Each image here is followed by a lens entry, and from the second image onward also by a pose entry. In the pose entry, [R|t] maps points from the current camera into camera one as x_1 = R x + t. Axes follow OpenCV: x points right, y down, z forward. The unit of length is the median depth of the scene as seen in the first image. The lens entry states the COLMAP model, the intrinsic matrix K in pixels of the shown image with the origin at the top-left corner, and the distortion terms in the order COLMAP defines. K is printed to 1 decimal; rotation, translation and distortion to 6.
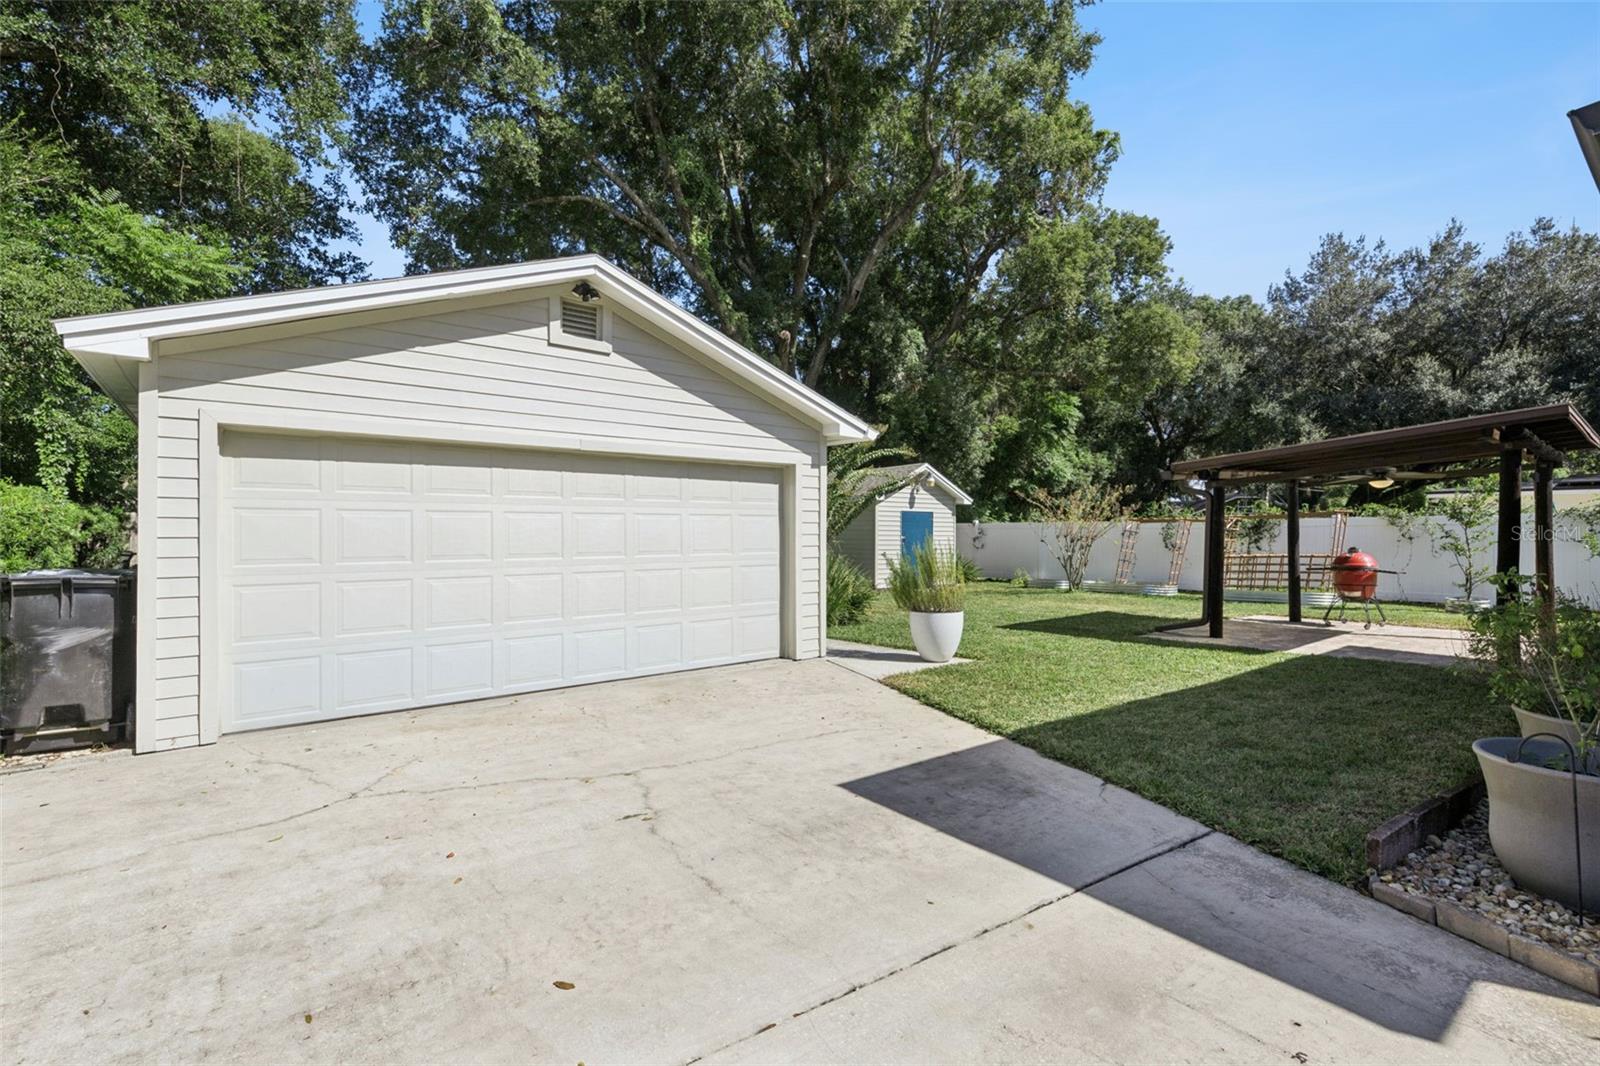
lens RADIAL K [[697.0, 0, 763.8], [0, 697.0, 534.1], [0, 0, 1]] dist [0.001588, 0.000337]
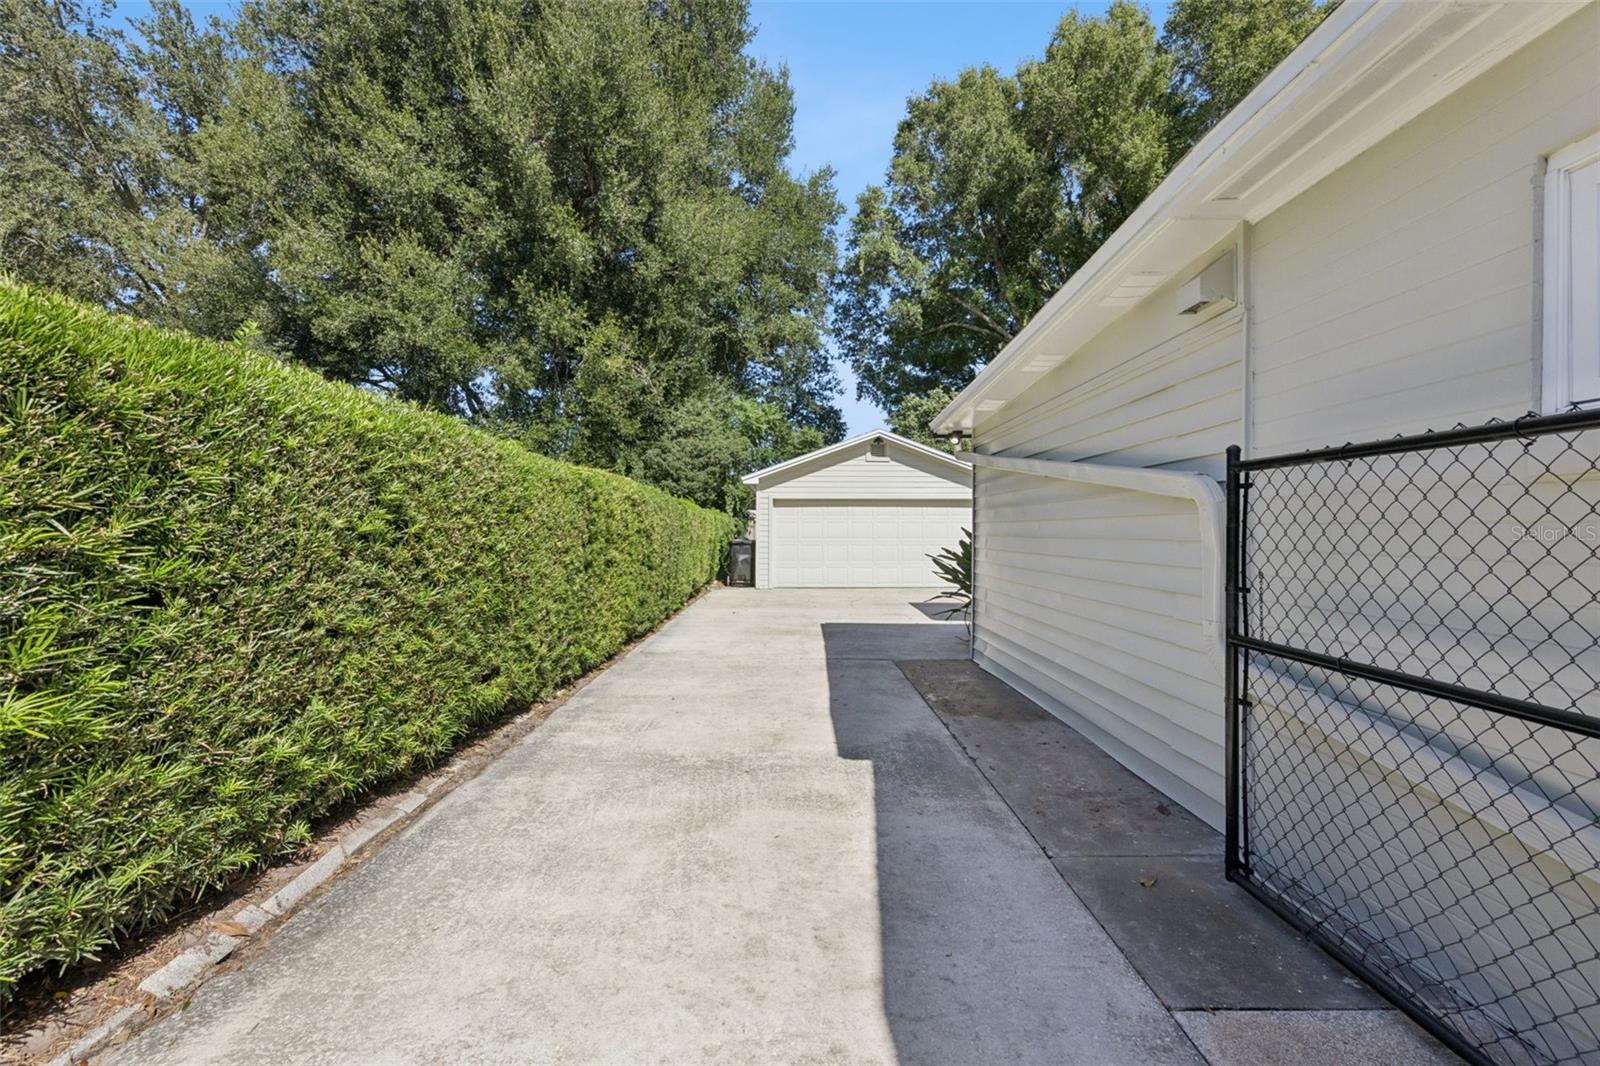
lens RADIAL K [[635.5, 0, 795.3], [0, 635.5, 526.6], [0, 0, 1]] dist [-0.002221, -0.000049]
pose [[0.799357, -0.000790, -0.600856, 0.725069], [-0.000941, 0.999996, -0.002567, -0.003939], [0.600856, 0.002617, 0.799353, -0.878693]]
